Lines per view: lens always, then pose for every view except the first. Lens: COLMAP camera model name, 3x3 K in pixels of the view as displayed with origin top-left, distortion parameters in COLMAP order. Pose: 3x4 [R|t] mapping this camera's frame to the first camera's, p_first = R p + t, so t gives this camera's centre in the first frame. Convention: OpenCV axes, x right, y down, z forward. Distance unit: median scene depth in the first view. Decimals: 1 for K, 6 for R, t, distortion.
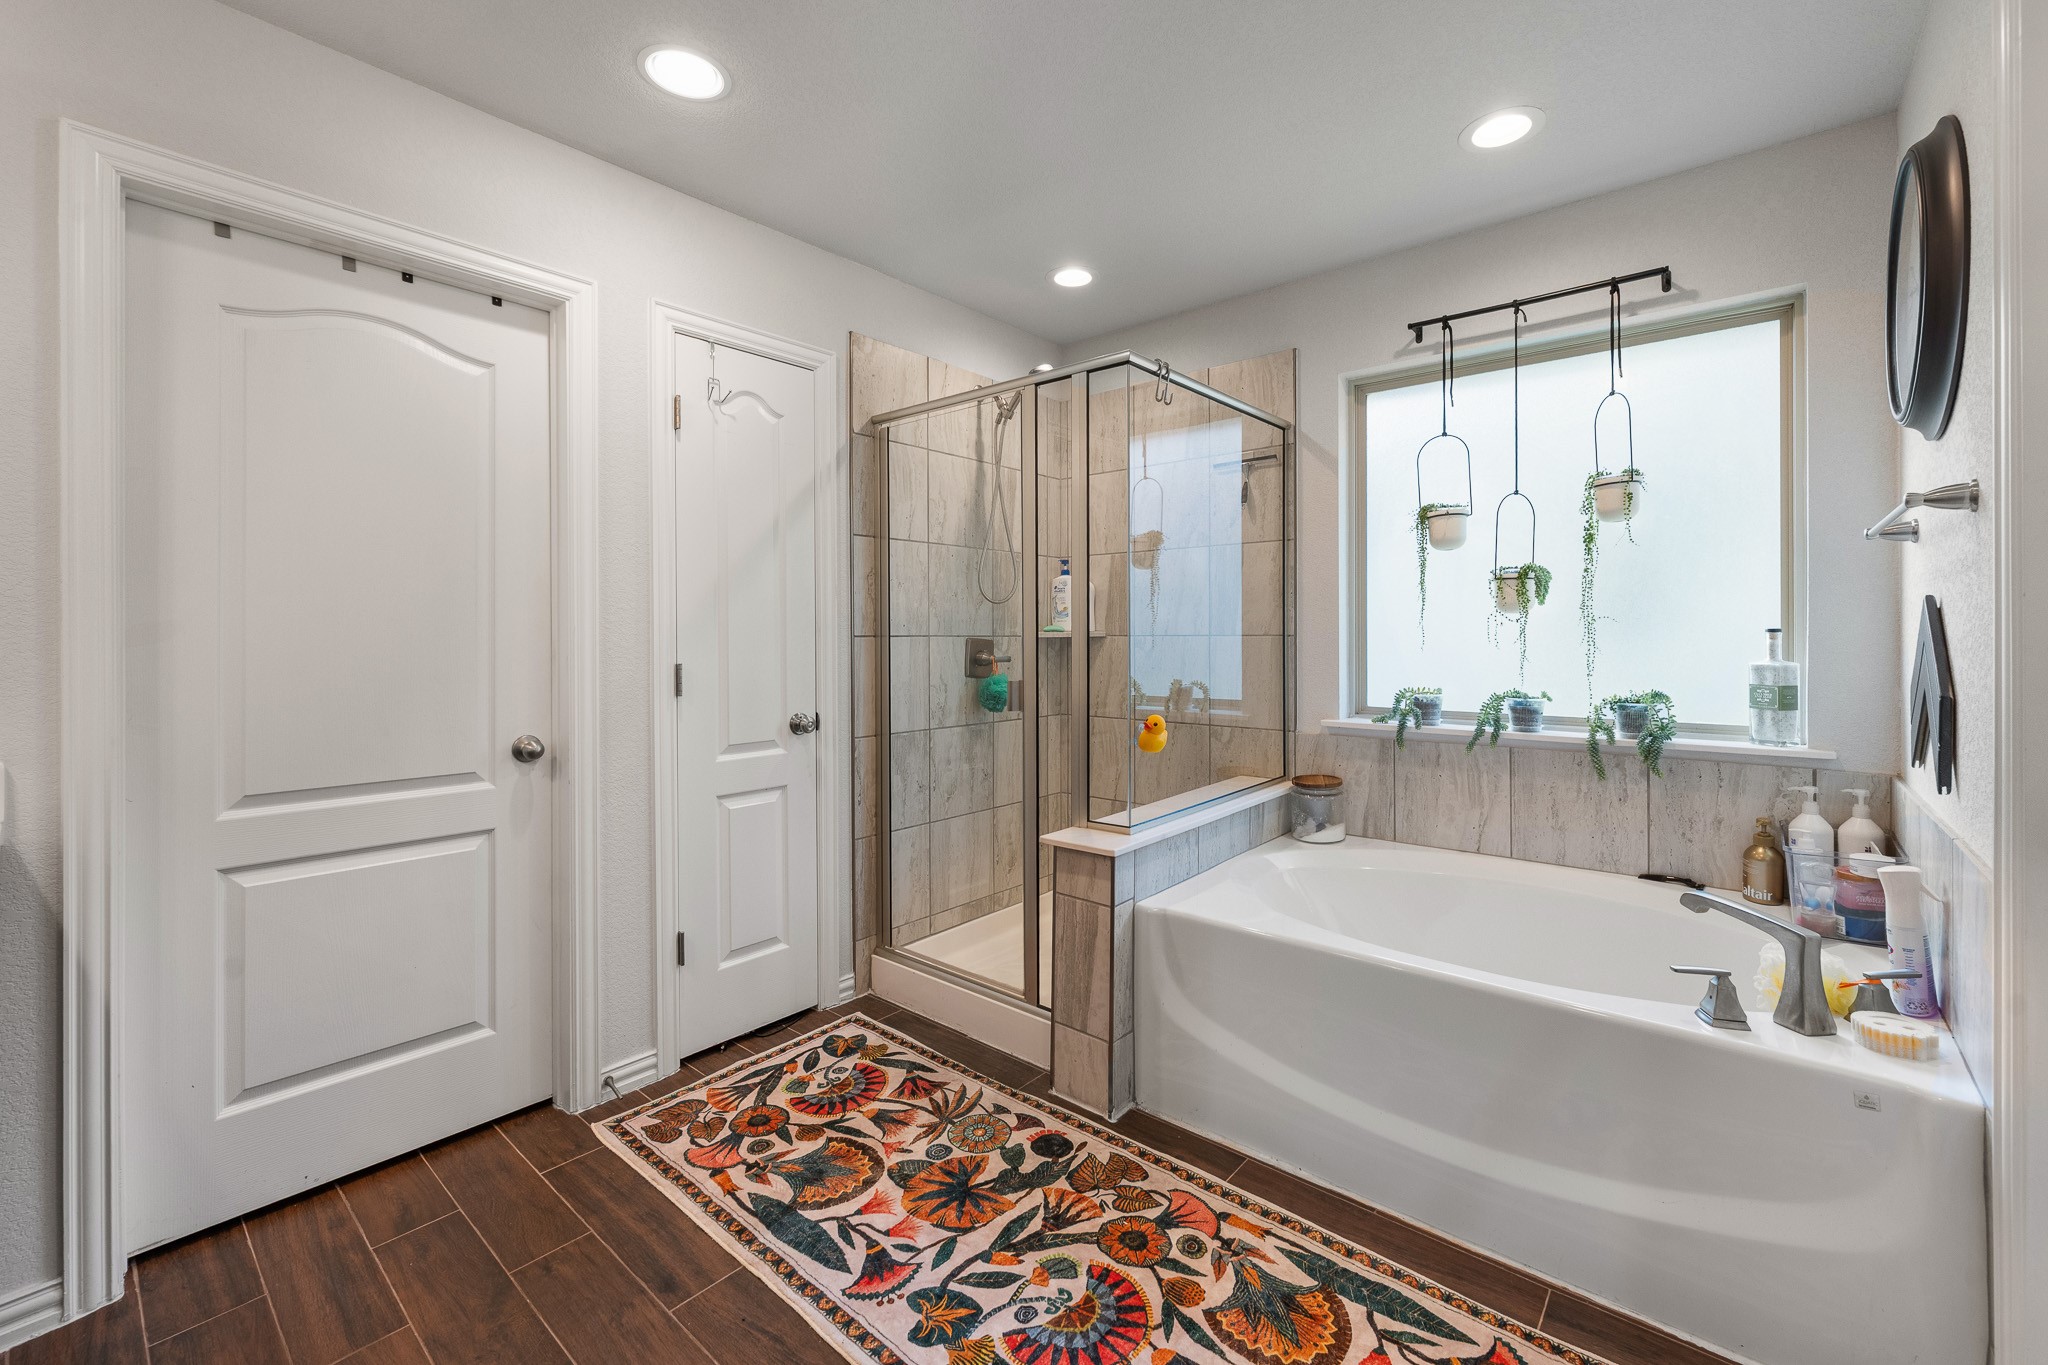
lens RADIAL K [[831.9, 0, 1039.3], [0, 831.9, 635.1], [0, 0, 1]] dist [-0.003120, -0.000087]
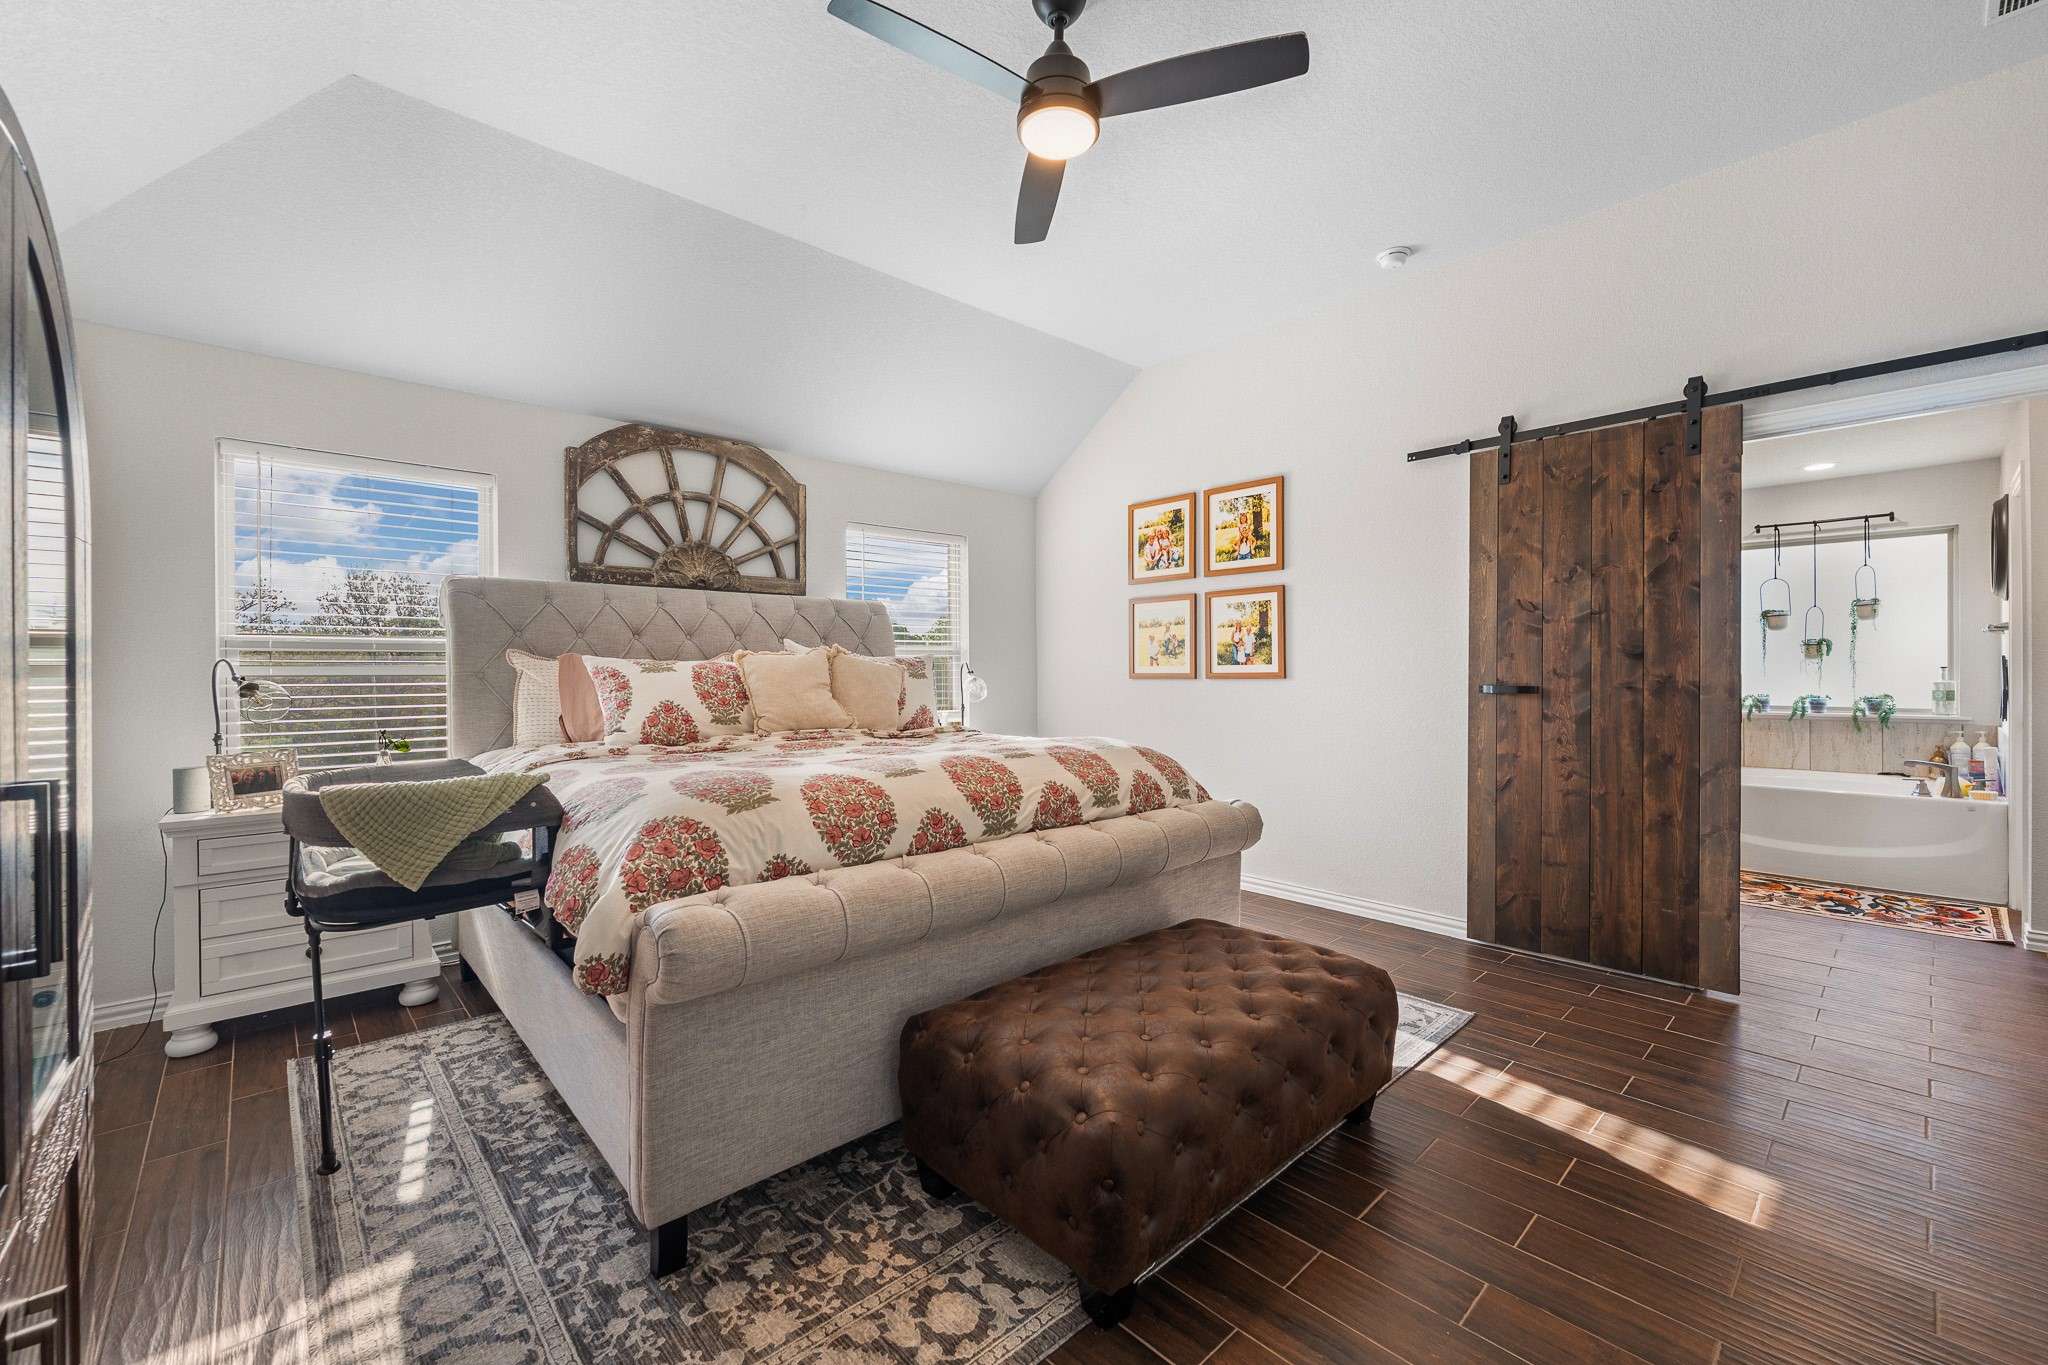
lens RADIAL K [[831.9, 0, 1021.8], [0, 831.9, 674.8], [0, 0, 1]] dist [-0.003120, -0.000087]
pose [[0.989939, 0.005343, -0.141391, -1.283785], [-0.006124, 0.999968, -0.005091, 0.041320], [0.141359, 0.005905, 0.989941, -1.587487]]
